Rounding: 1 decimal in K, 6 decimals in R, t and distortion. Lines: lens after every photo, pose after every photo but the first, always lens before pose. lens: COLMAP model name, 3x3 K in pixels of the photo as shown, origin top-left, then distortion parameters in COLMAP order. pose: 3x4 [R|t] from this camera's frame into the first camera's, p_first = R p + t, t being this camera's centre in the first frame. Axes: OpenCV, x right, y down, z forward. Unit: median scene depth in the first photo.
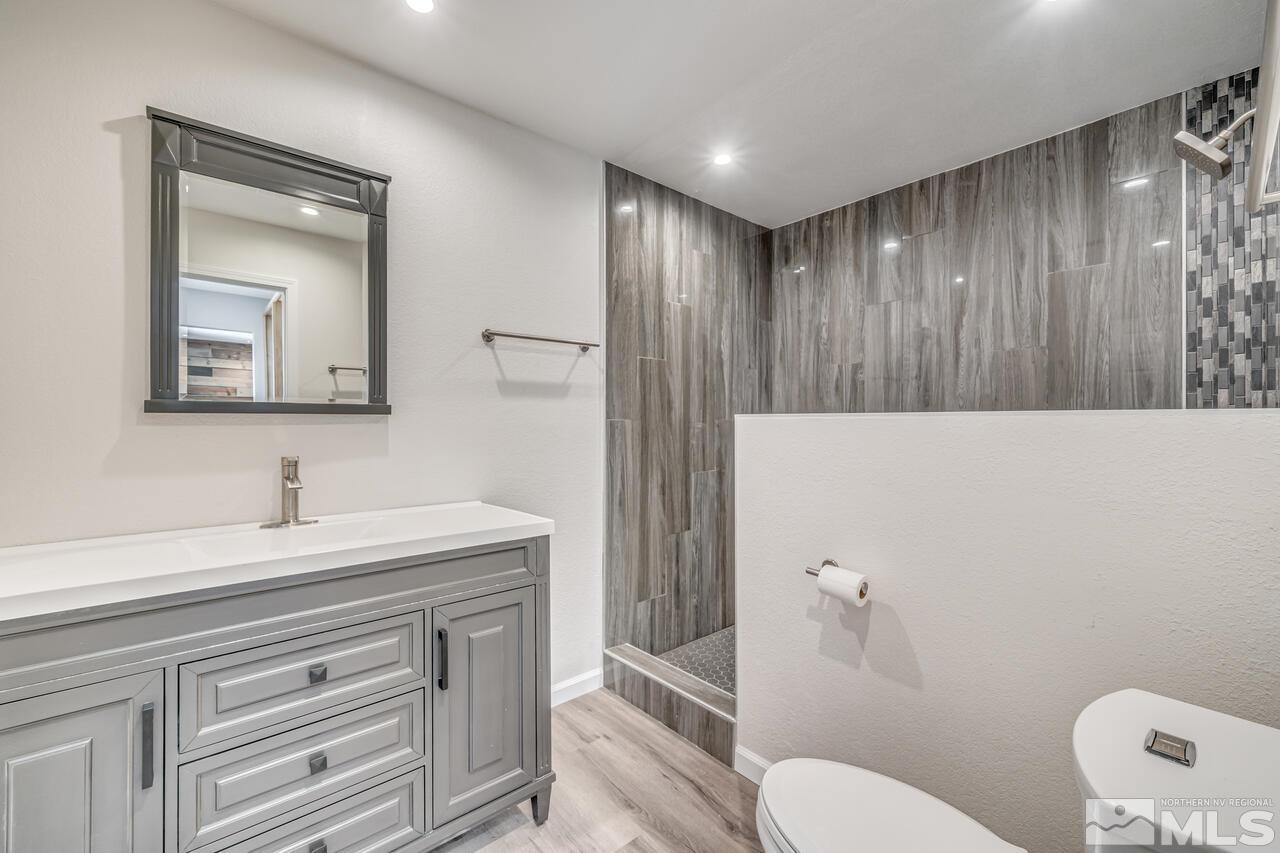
lens RADIAL K [[517.1, 0, 634.9], [0, 517.1, 422.9], [0, 0, 1]] dist [-0.002781, 0.000000]
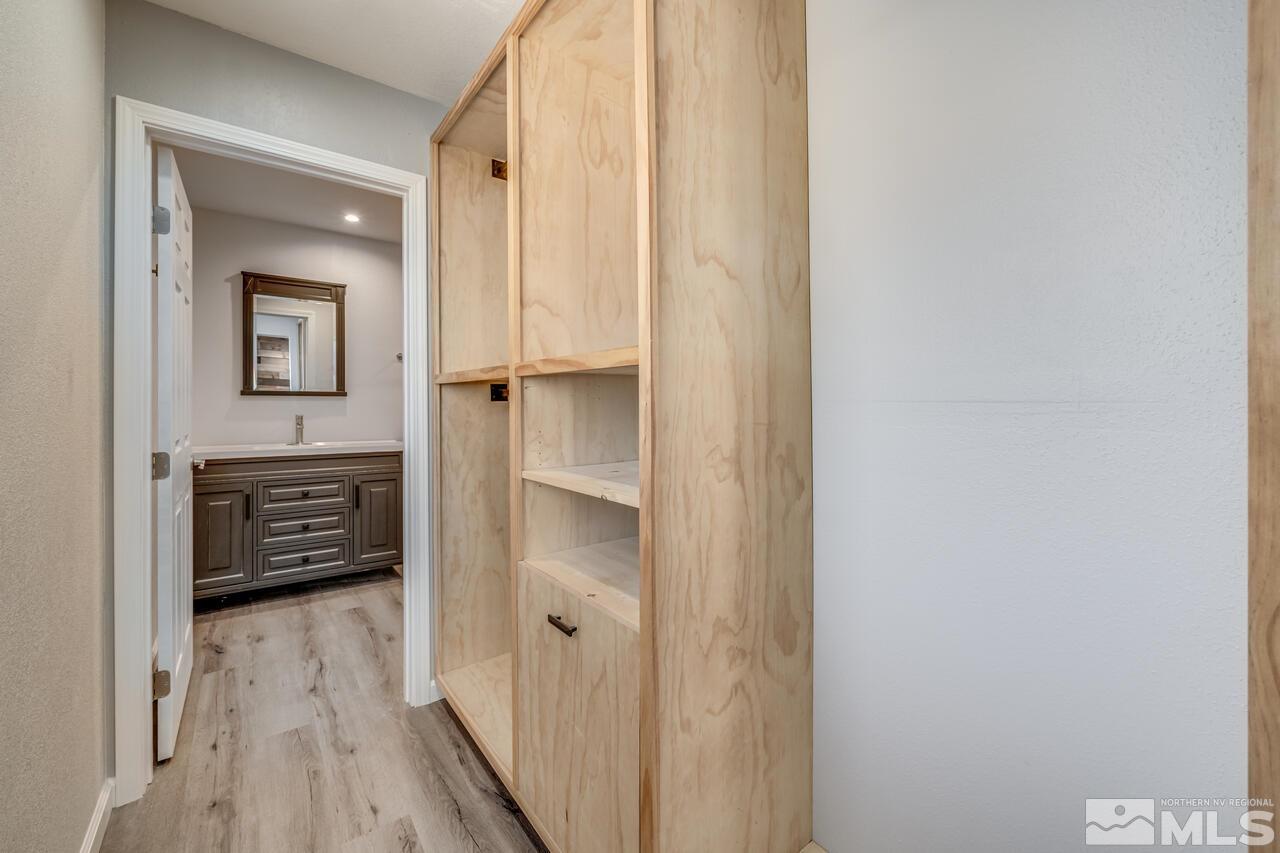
lens RADIAL K [[509.3, 0, 634.0], [0, 509.3, 410.7], [0, 0, 1]] dist [-0.002503, 0.000169]
pose [[0.998751, 0.010830, -0.048780, 0.516239], [-0.010020, 0.999808, 0.016828, -0.003115], [0.048952, -0.016318, 0.998668, -0.659172]]
